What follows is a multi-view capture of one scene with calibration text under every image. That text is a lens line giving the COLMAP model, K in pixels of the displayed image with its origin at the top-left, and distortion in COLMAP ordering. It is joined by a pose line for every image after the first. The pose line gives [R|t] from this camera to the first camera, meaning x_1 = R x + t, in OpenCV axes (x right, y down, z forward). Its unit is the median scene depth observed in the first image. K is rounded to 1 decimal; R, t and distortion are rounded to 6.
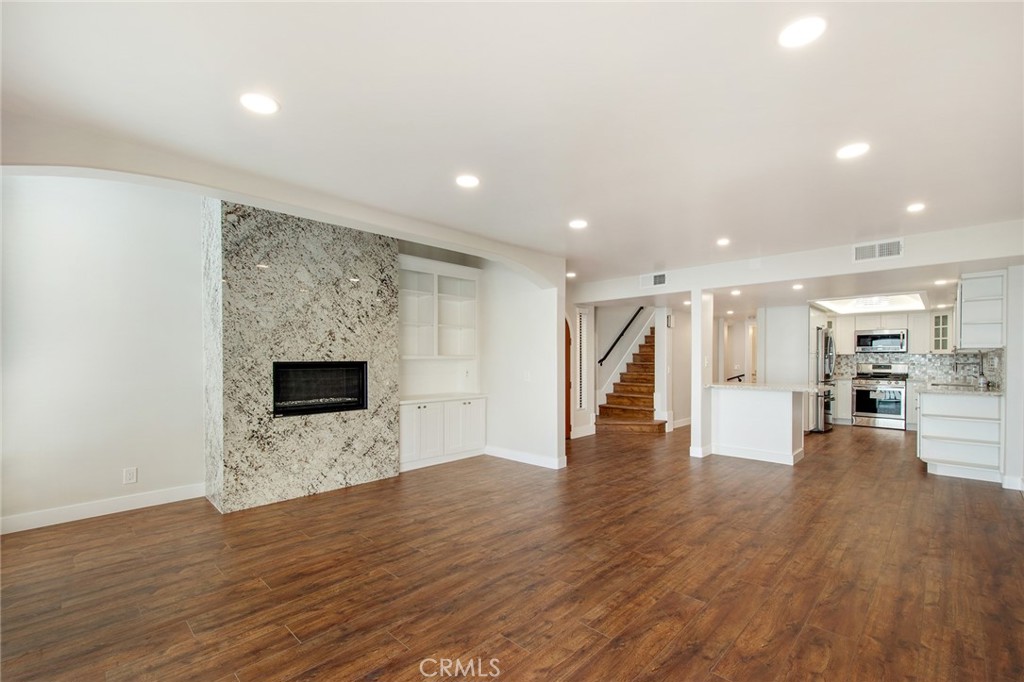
lens RADIAL K [[454.6, 0, 501.4], [0, 454.6, 358.9], [0, 0, 1]] dist [0.018044, 0.000465]
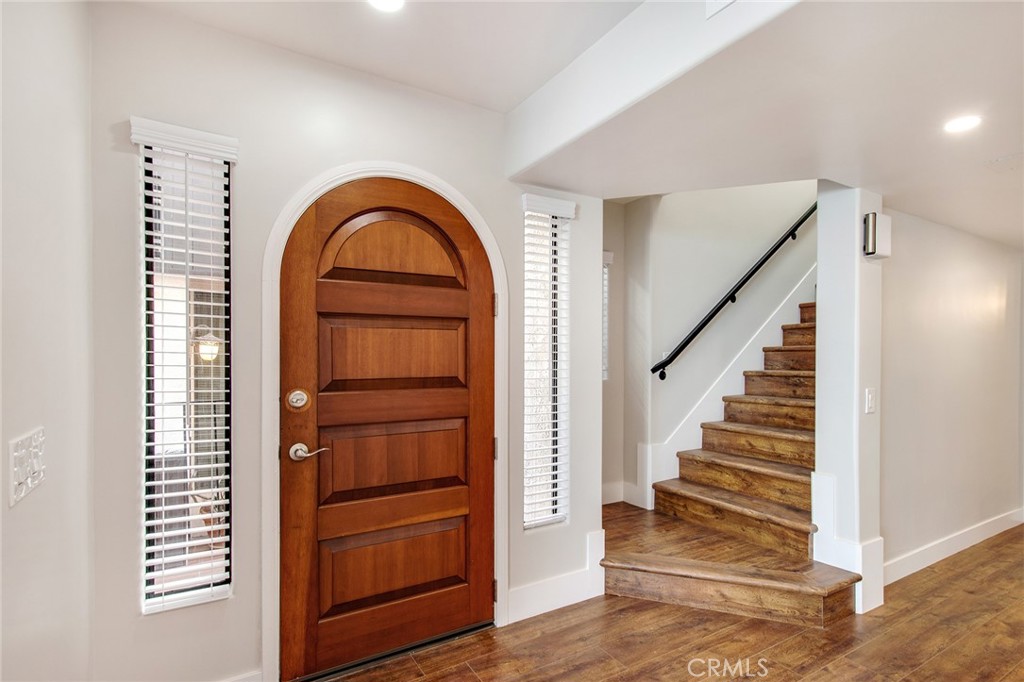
lens RADIAL K [[488.9, 0, 527.4], [0, 488.9, 361.6], [0, 0, 1]] dist [0.007009, 0.000522]
pose [[0.968098, 0.004222, -0.250536, 0.213127], [-0.003800, 0.999990, 0.002168, 0.000203], [0.250543, -0.001147, 0.968105, 0.582452]]
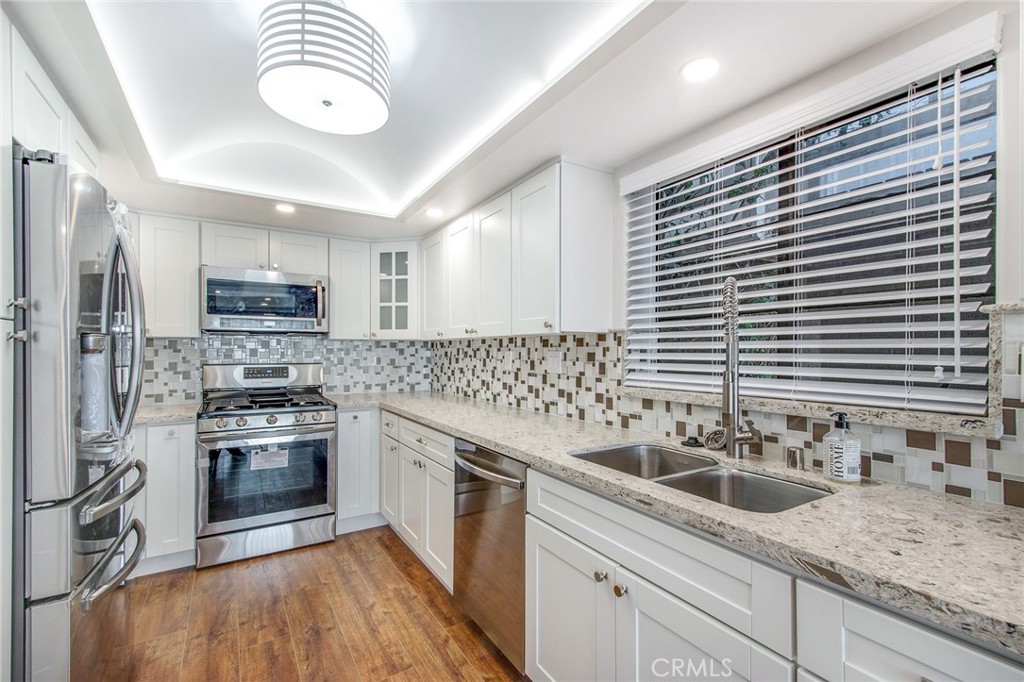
lens RADIAL K [[454.6, 0, 536.5], [0, 454.6, 352.2], [0, 0, 1]] dist [0.018044, 0.000465]
pose [[0.207256, -0.003316, 0.978281, 0.518290], [0.003000, 0.999992, 0.002755, 0.000476], [-0.978282, 0.002364, 0.207265, 0.724963]]
